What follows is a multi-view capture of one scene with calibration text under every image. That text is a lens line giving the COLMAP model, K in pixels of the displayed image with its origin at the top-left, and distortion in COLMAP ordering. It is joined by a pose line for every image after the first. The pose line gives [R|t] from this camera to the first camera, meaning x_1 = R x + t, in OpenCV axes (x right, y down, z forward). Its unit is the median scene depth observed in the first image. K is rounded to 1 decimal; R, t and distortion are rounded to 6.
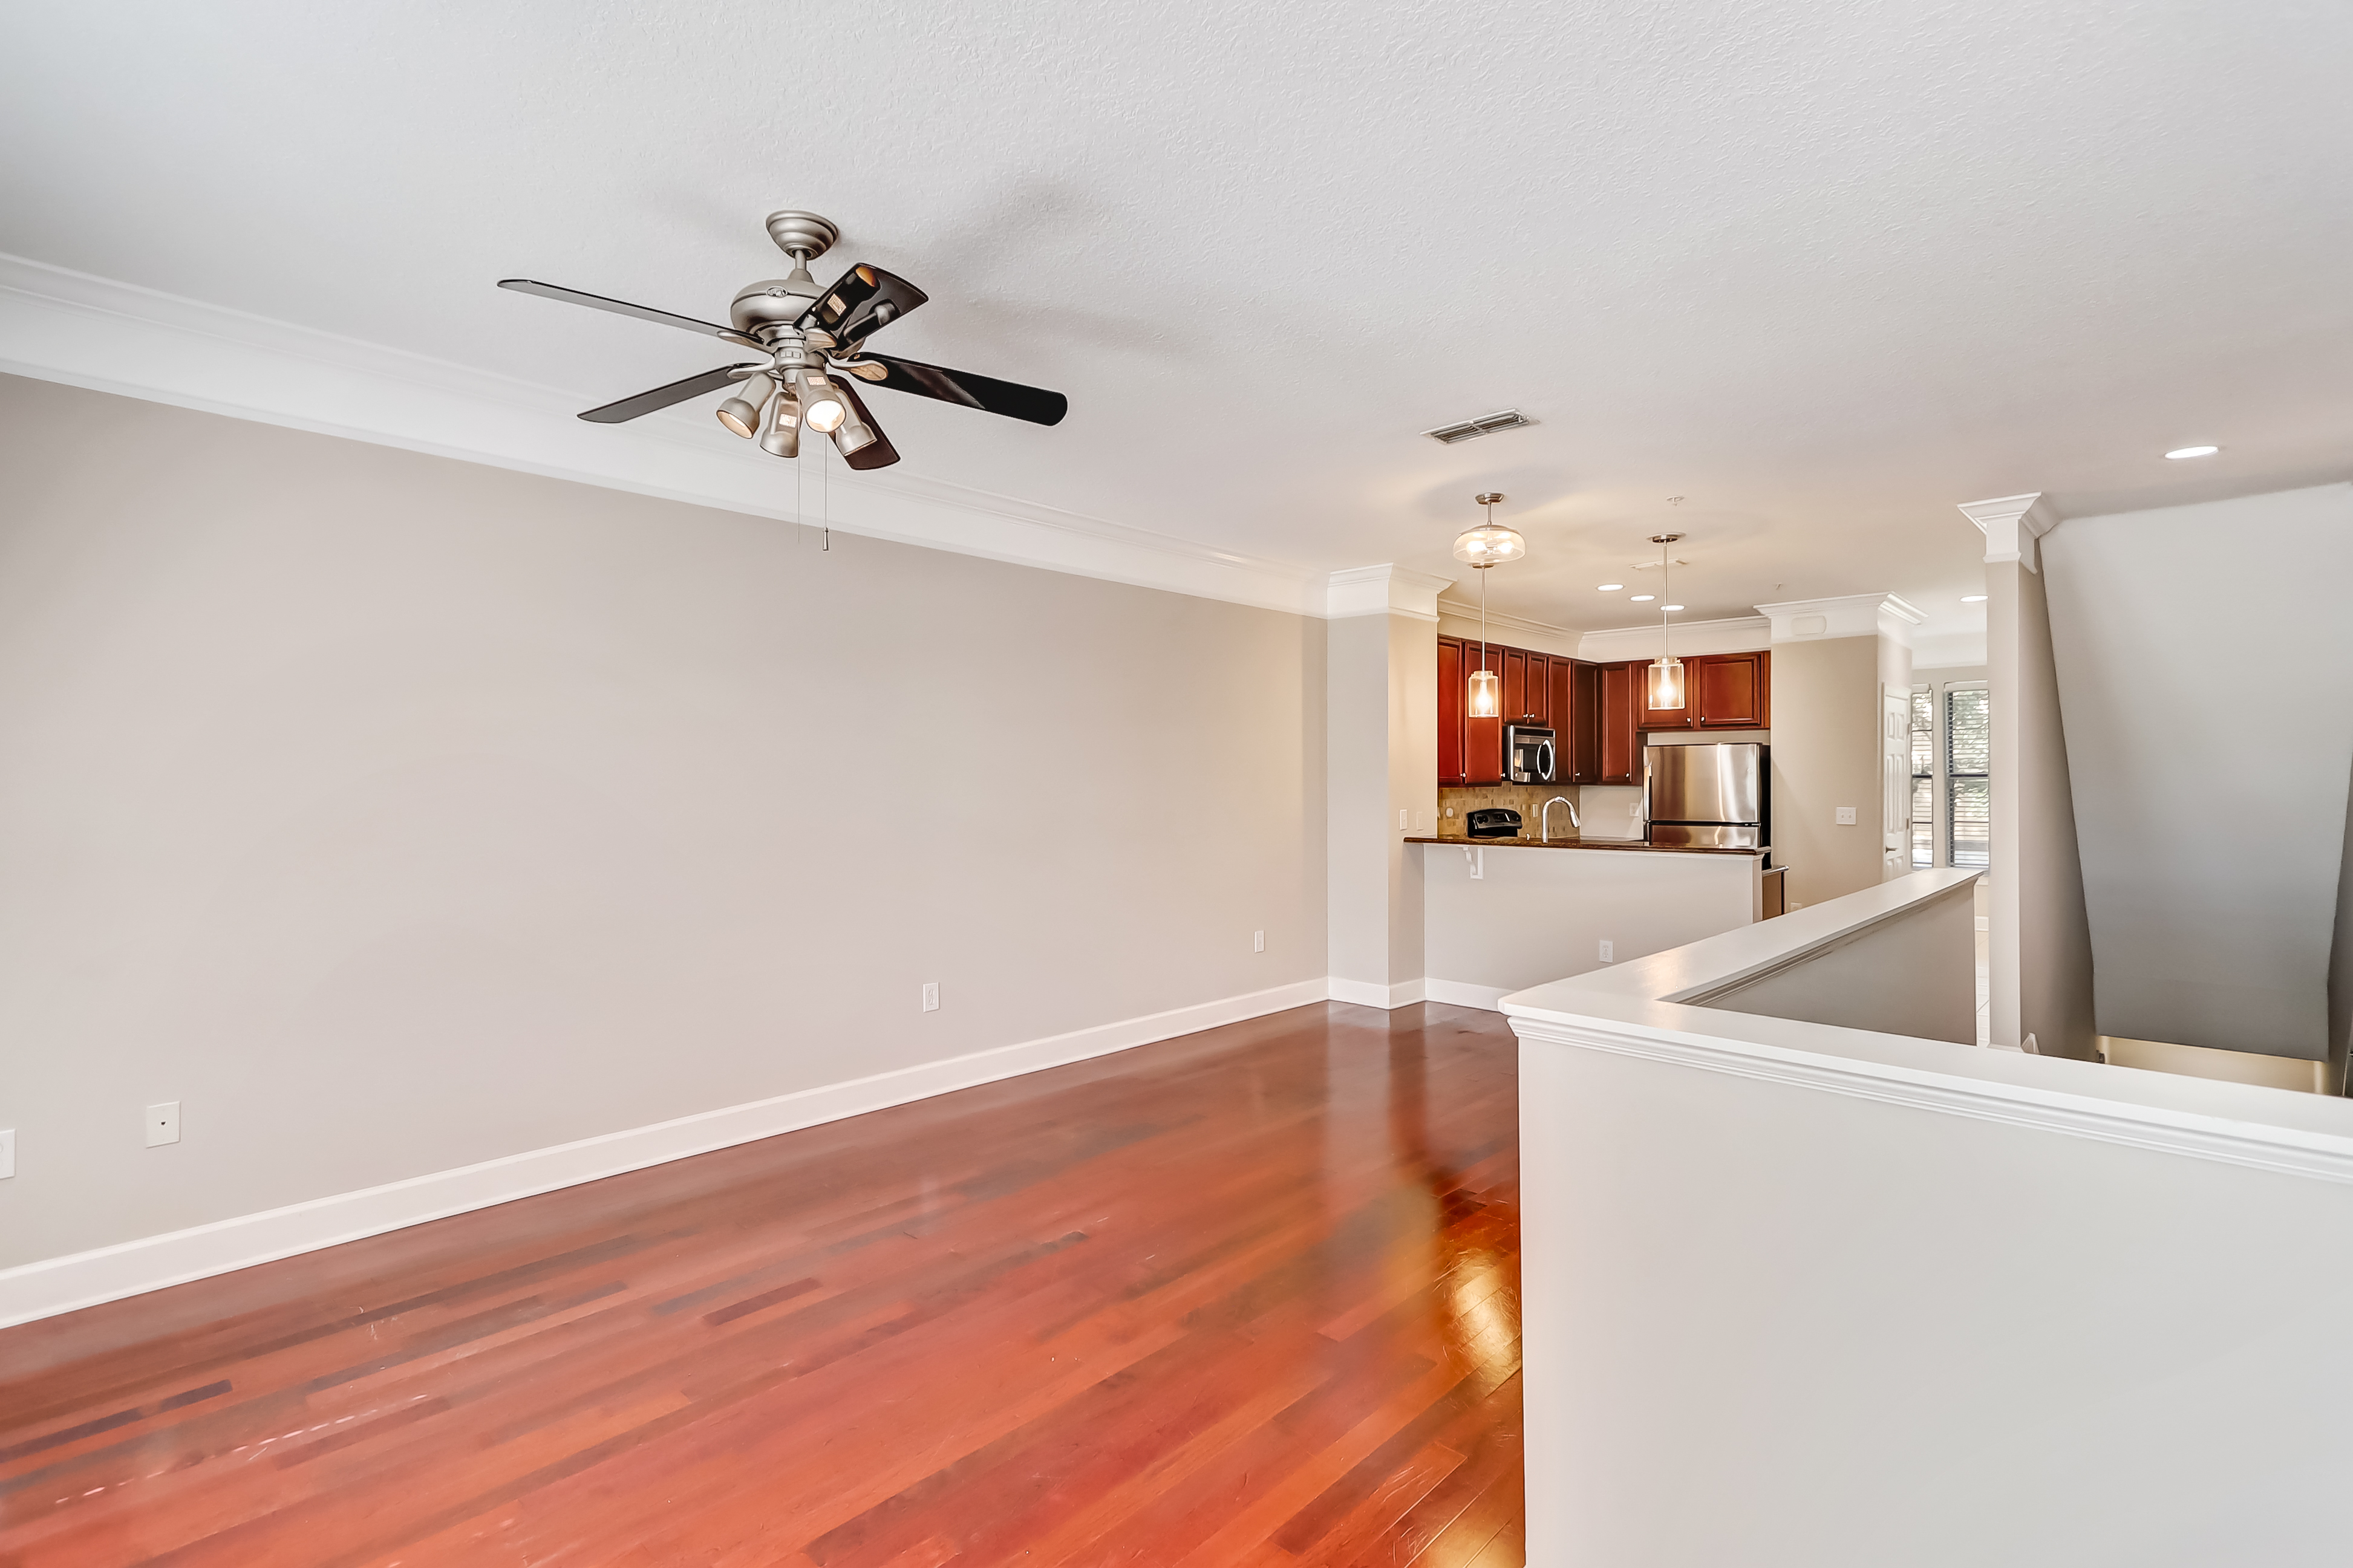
lens RADIAL K [[1094.8, 0, 1171.2], [0, 1094.8, 787.2], [0, 0, 1]] dist [0.000364, 0.000267]
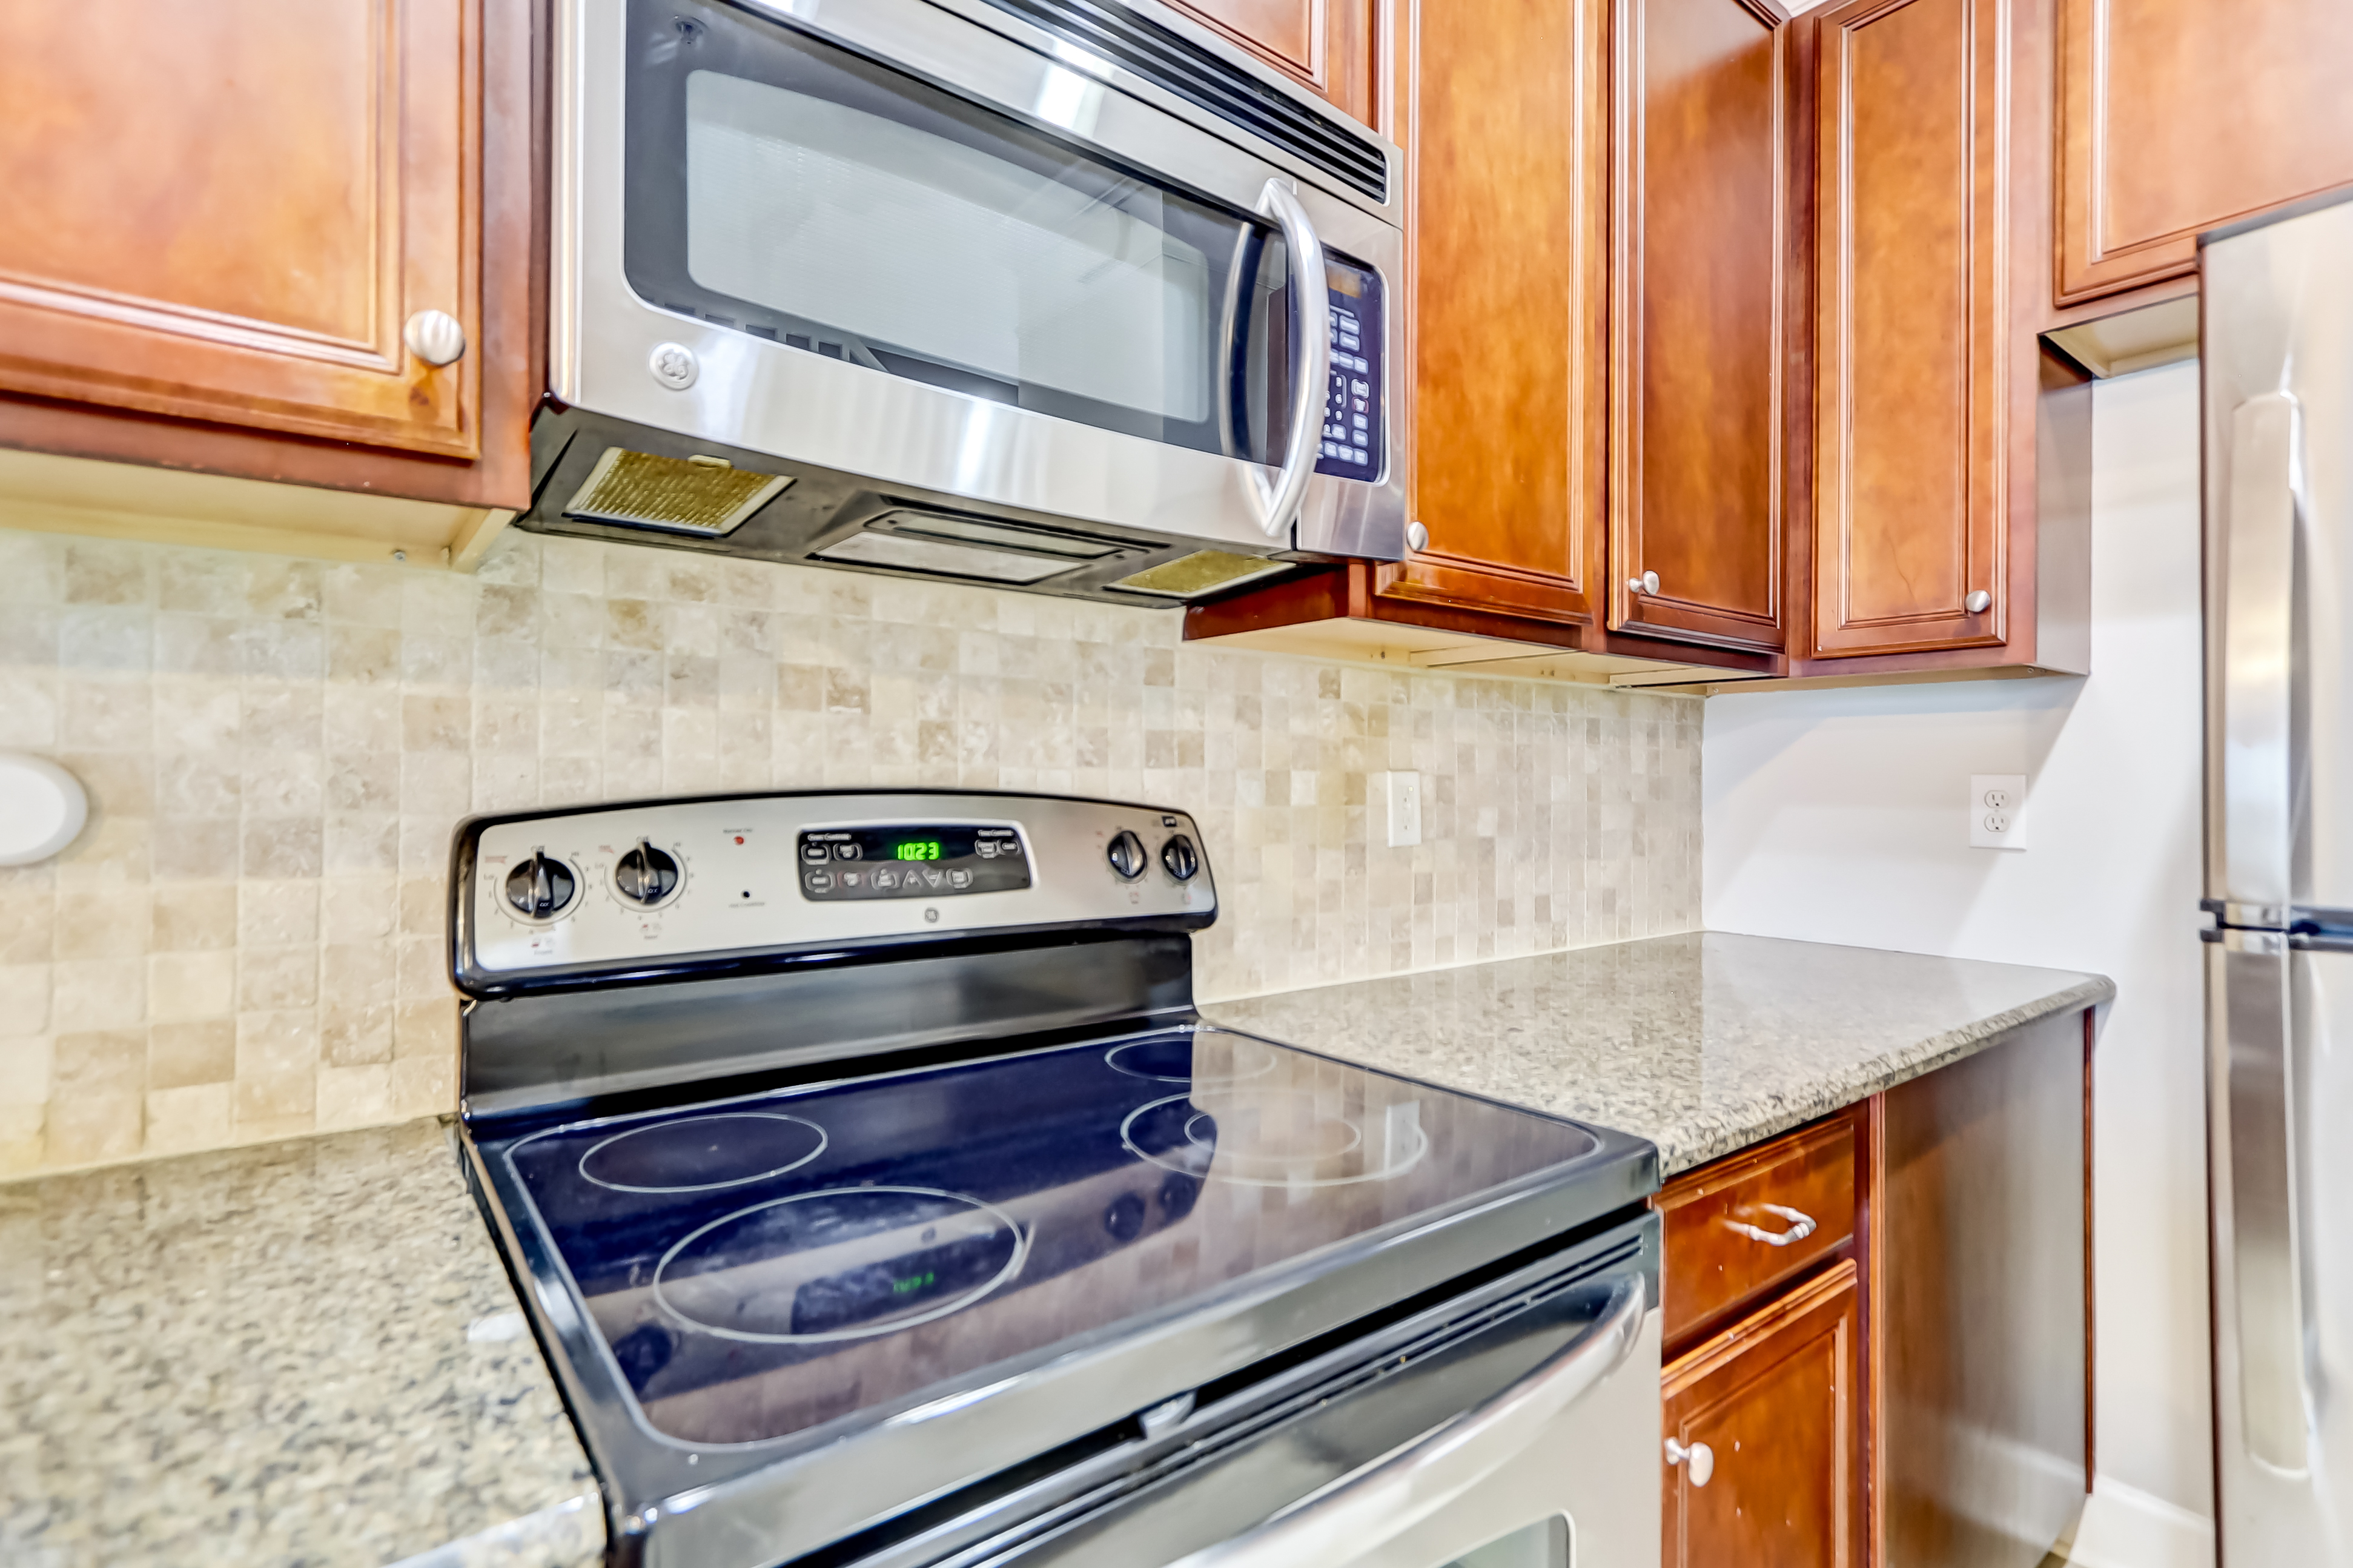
lens RADIAL K [[1104.1, 0, 1169.7], [0, 1104.1, 789.6], [0, 0, 1]] dist [0.008952, 0.000171]
pose [[0.987740, 0.006018, -0.155992, 0.364425], [-0.006540, 0.999975, -0.002835, 0.021433], [0.155971, 0.003820, 0.987754, 0.921934]]
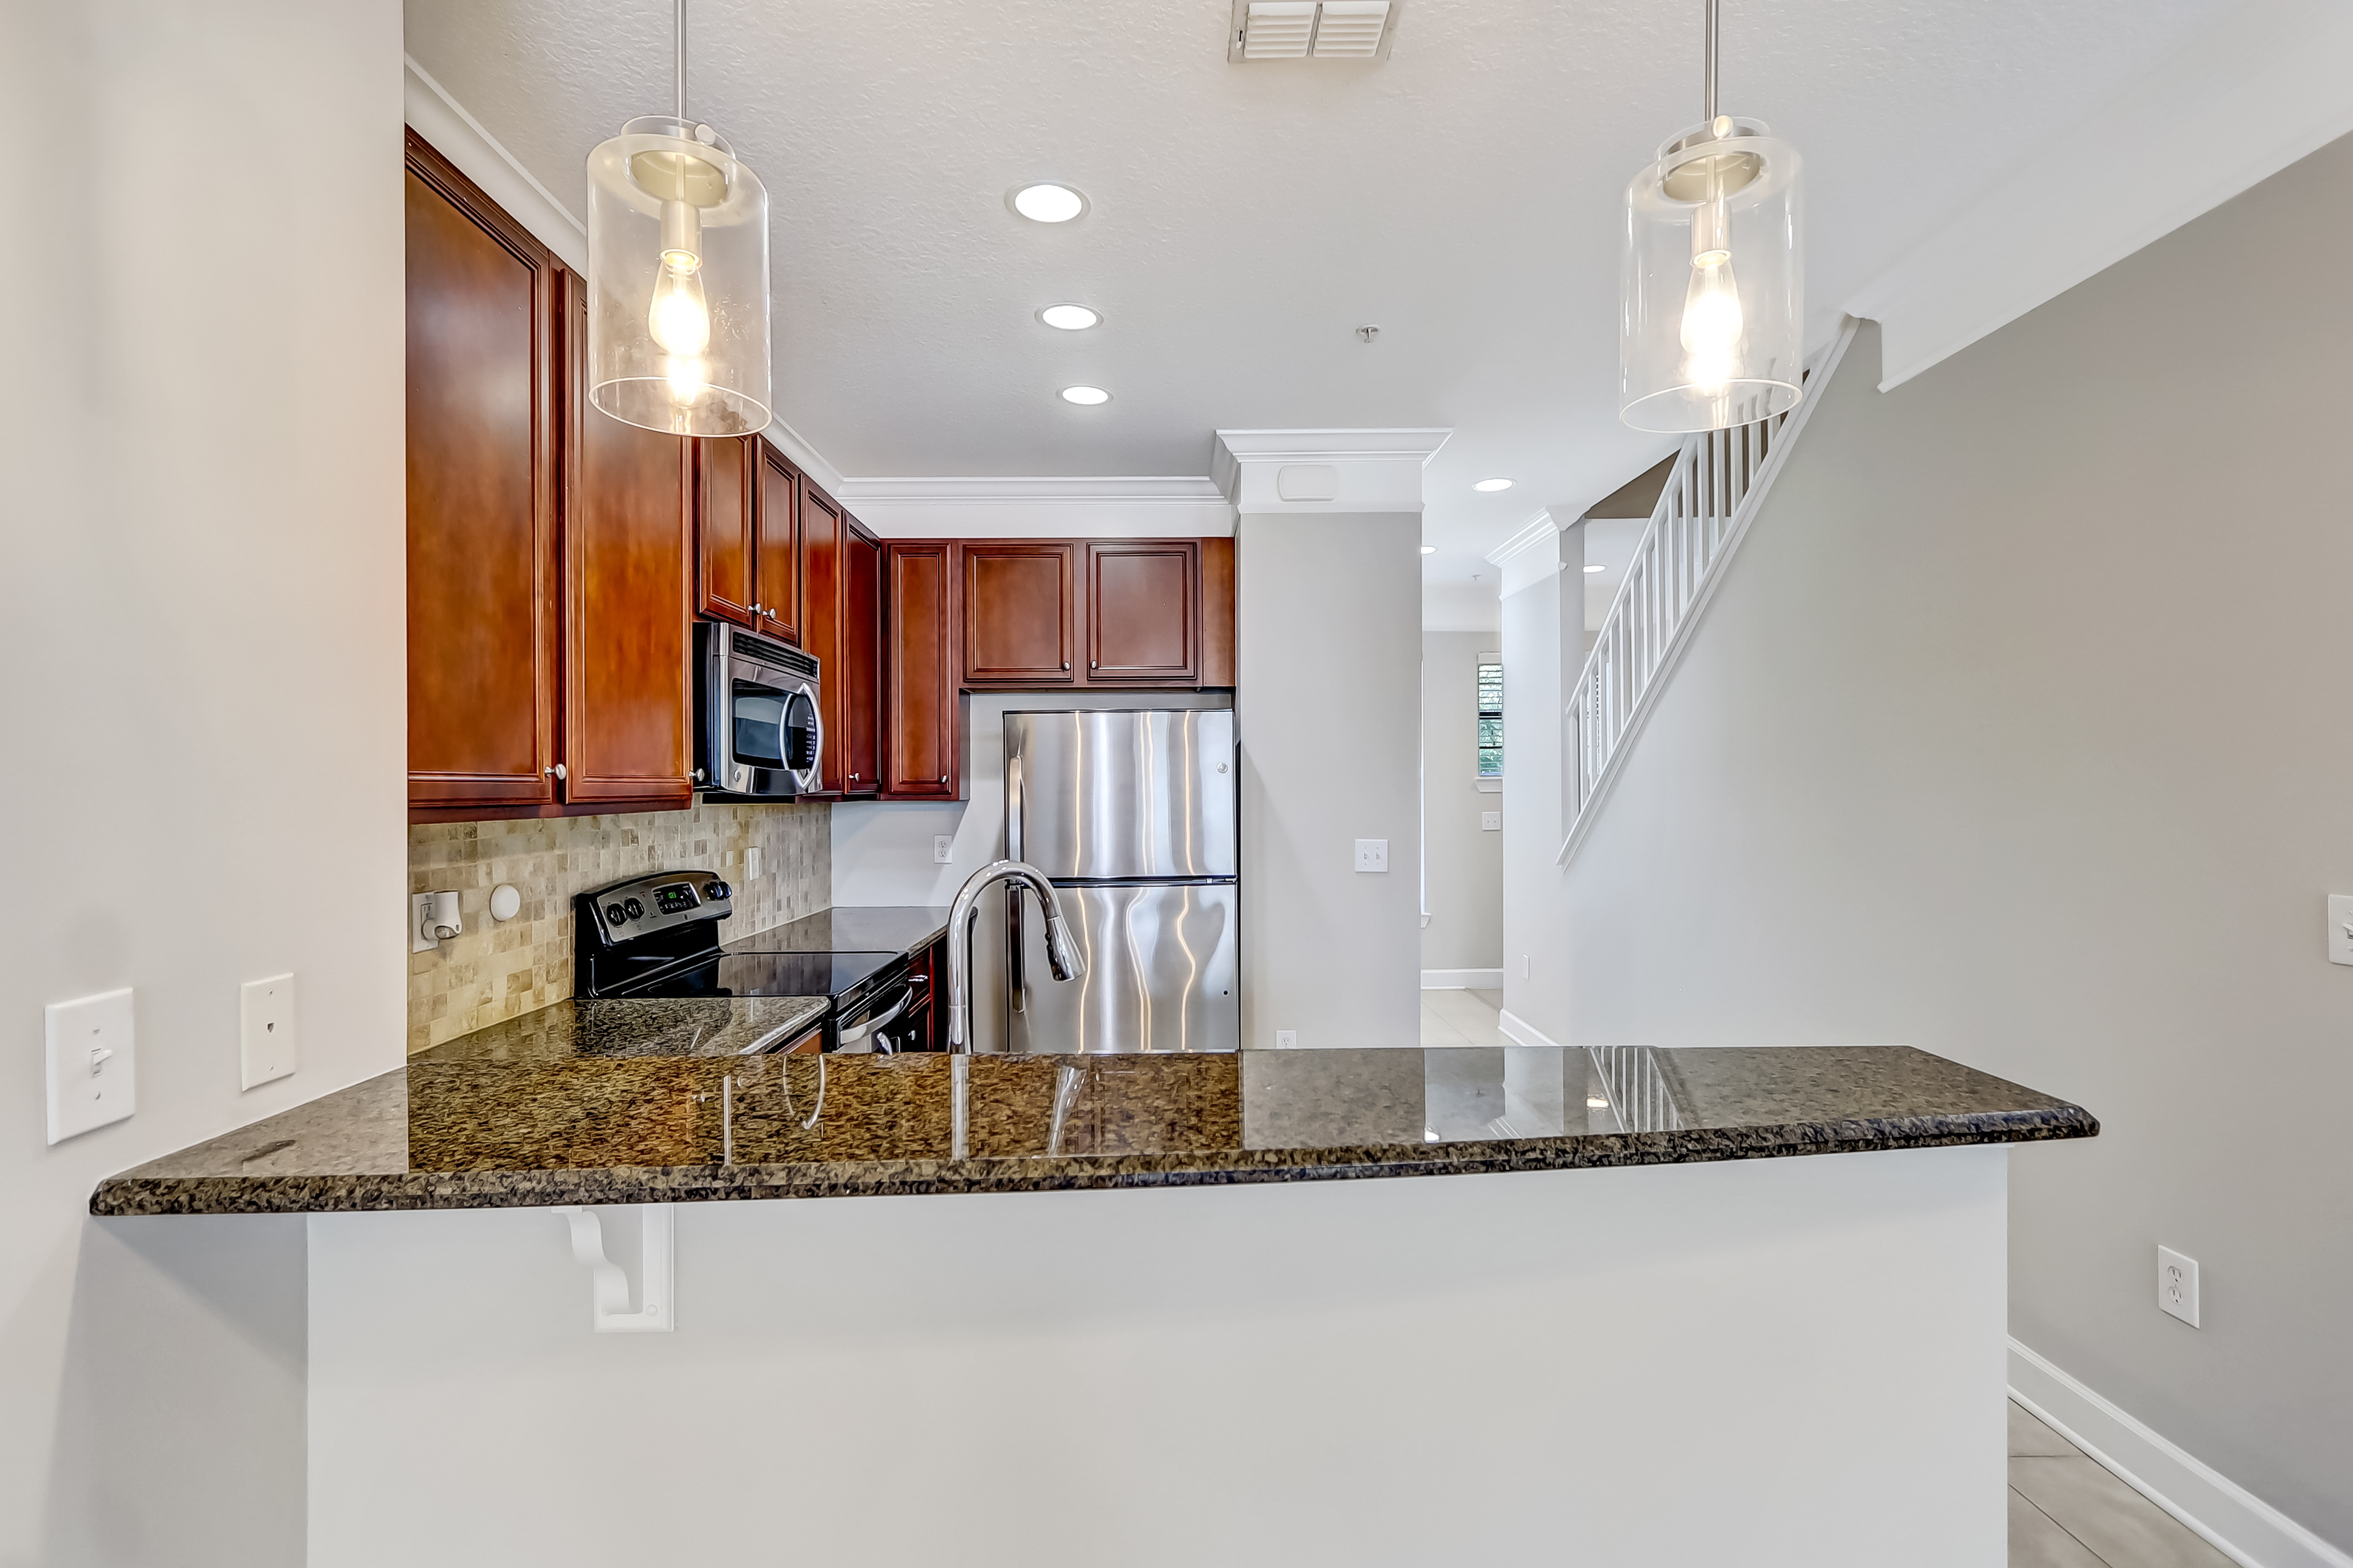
lens RADIAL K [[1094.9, 0, 1171.2], [0, 1094.9, 787.2], [0, 0, 1]] dist [0.000364, 0.000267]
pose [[0.721291, -0.001902, 0.692630, 0.180412], [0.010320, 0.999915, -0.008001, -0.002937], [-0.692555, 0.012919, 0.721249, 0.668370]]
